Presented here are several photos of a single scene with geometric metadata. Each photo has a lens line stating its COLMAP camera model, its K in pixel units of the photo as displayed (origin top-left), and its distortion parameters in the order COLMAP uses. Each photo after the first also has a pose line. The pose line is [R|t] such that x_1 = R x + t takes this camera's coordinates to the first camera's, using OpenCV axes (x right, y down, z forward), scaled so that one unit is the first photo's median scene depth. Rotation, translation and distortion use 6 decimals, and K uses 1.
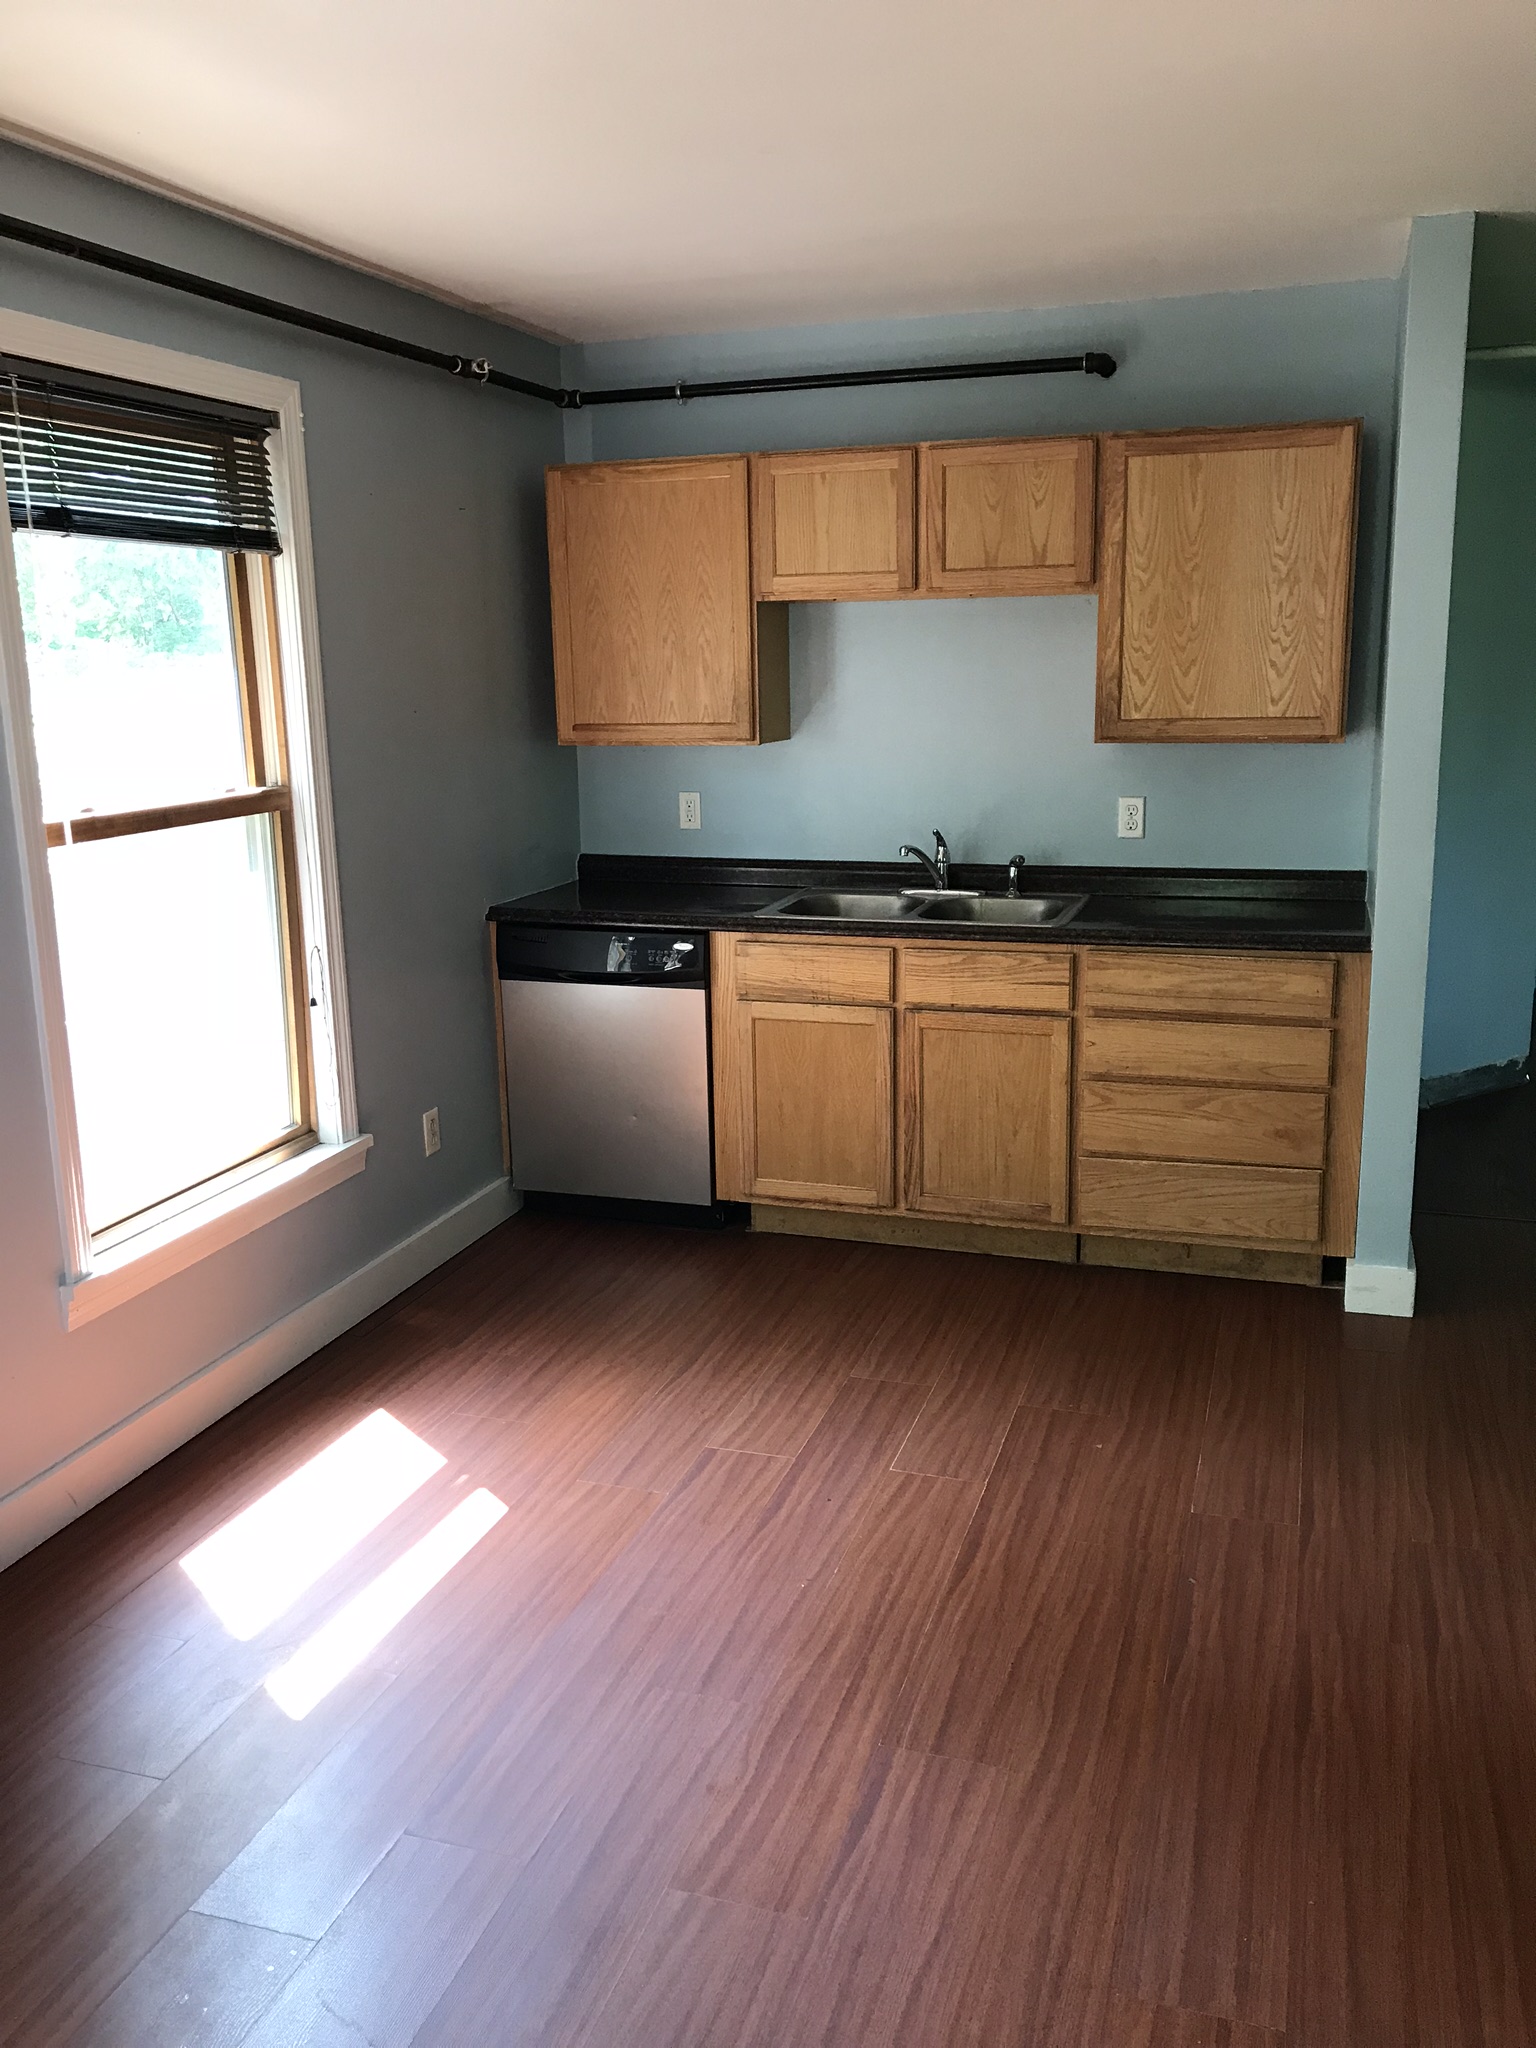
lens RADIAL K [[1676.0, 0, 765.9], [0, 1676.0, 1023.8], [0, 0, 1]] dist [0.009955, 0.004096]
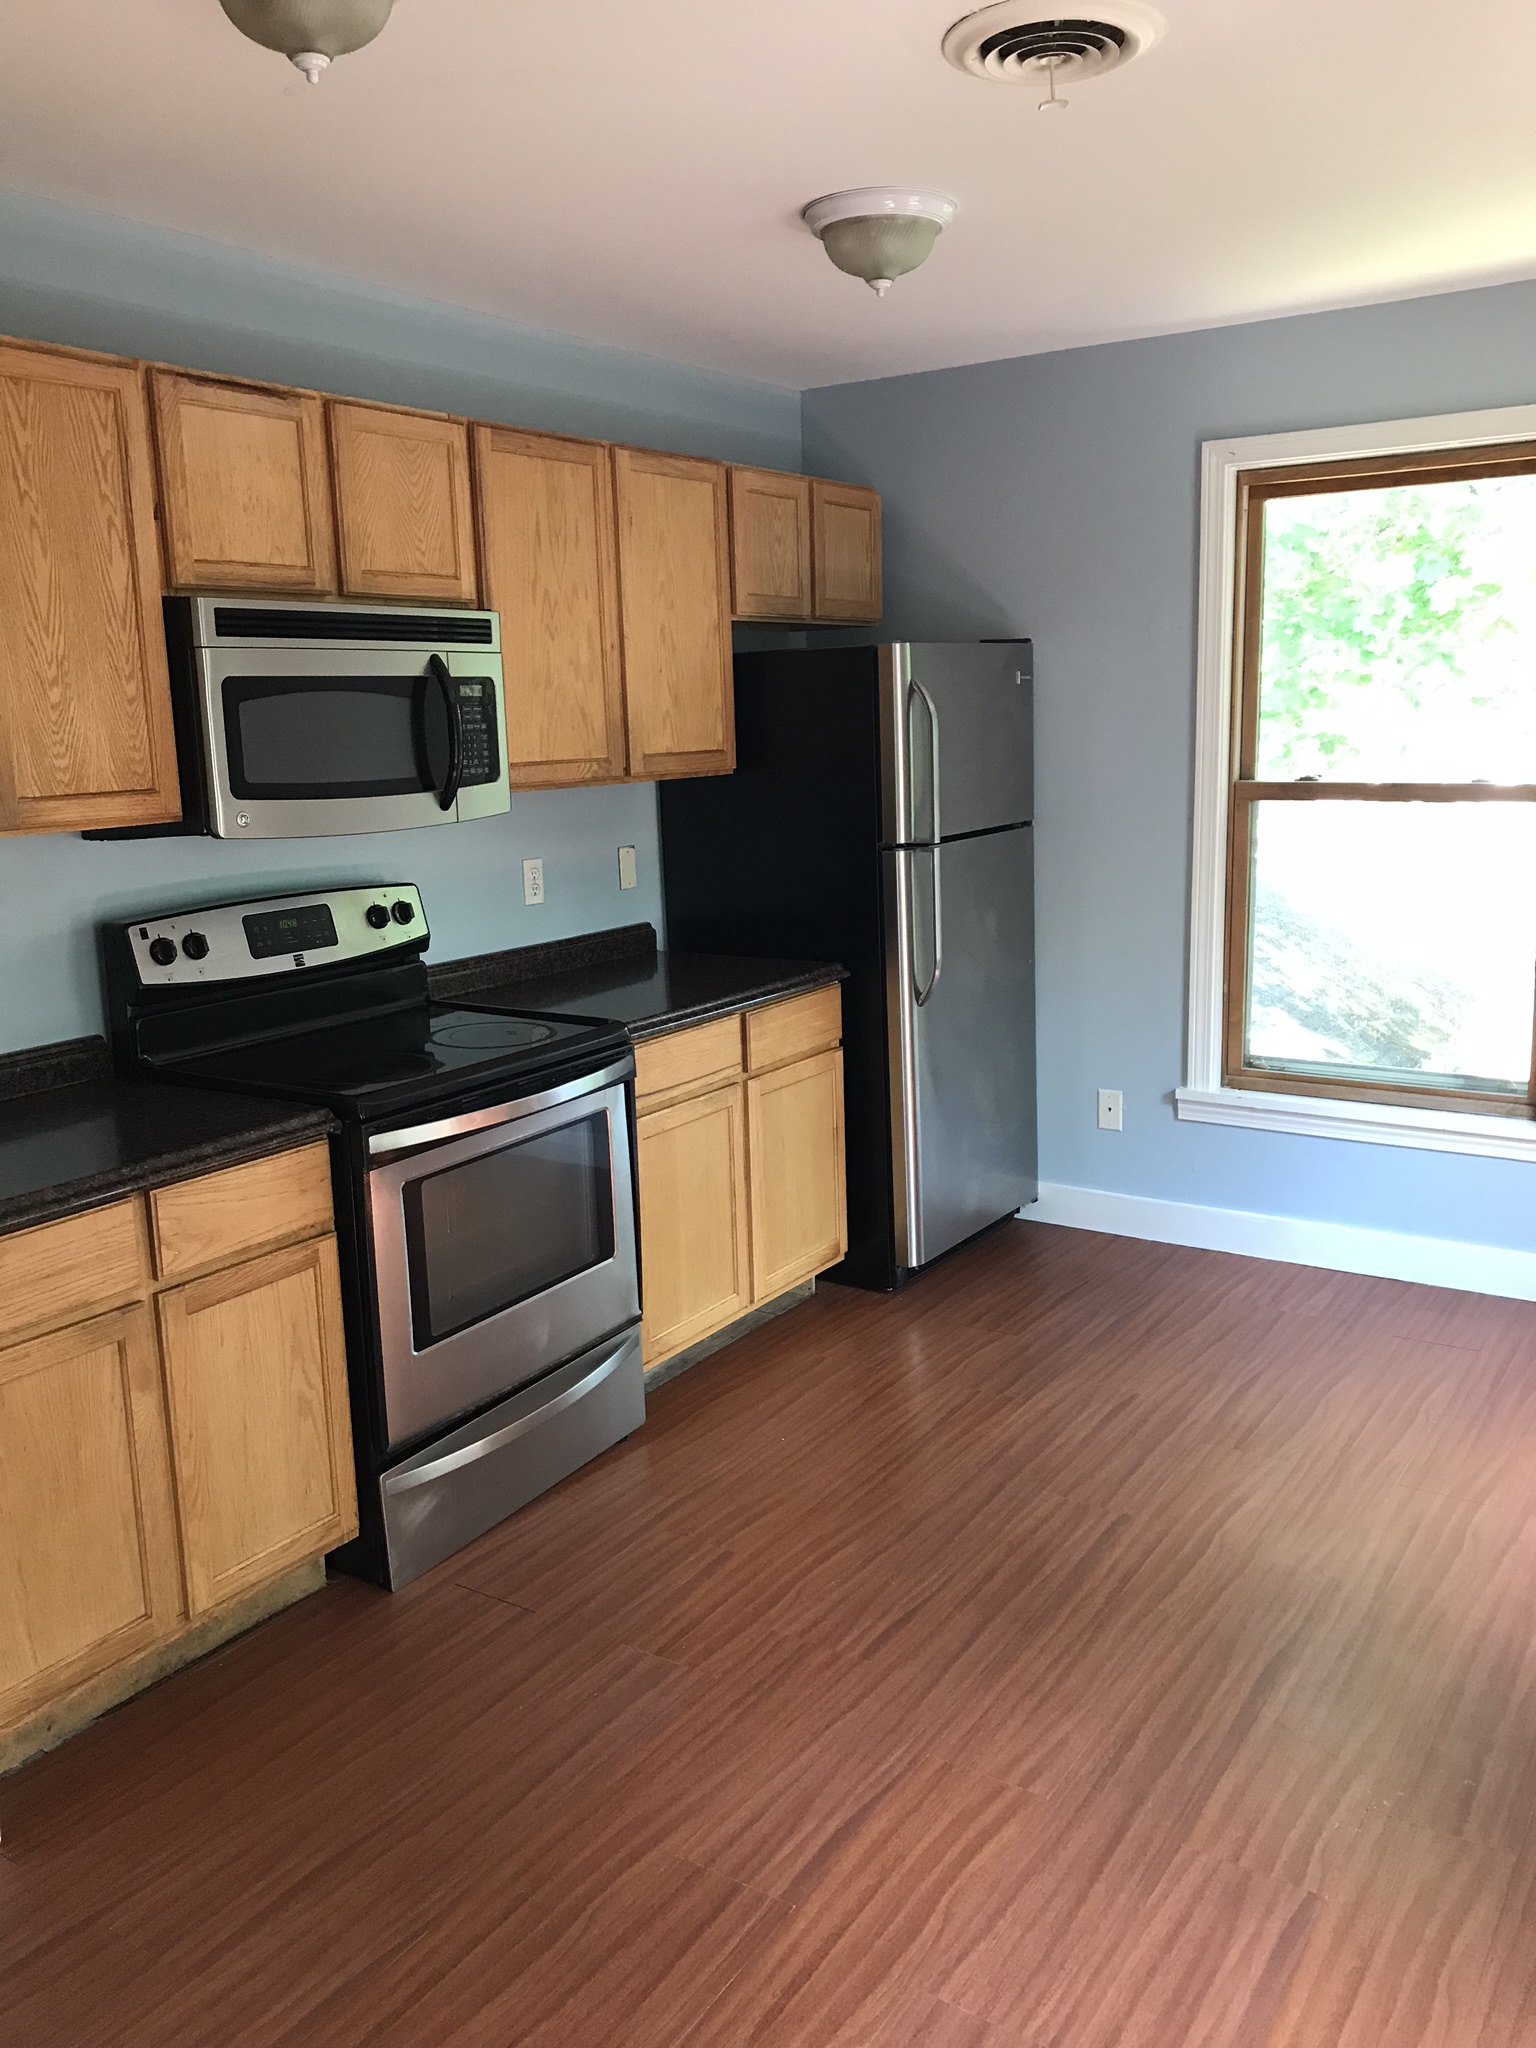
lens RADIAL K [[1676.0, 0, 766.8], [0, 1676.0, 1023.8], [0, 0, 1]] dist [0.009955, 0.004096]
pose [[-0.963125, 0.006495, 0.268977, -0.164631], [0.111262, 0.919840, 0.376184, -0.342551], [-0.244973, 0.392239, -0.886644, 1.657307]]
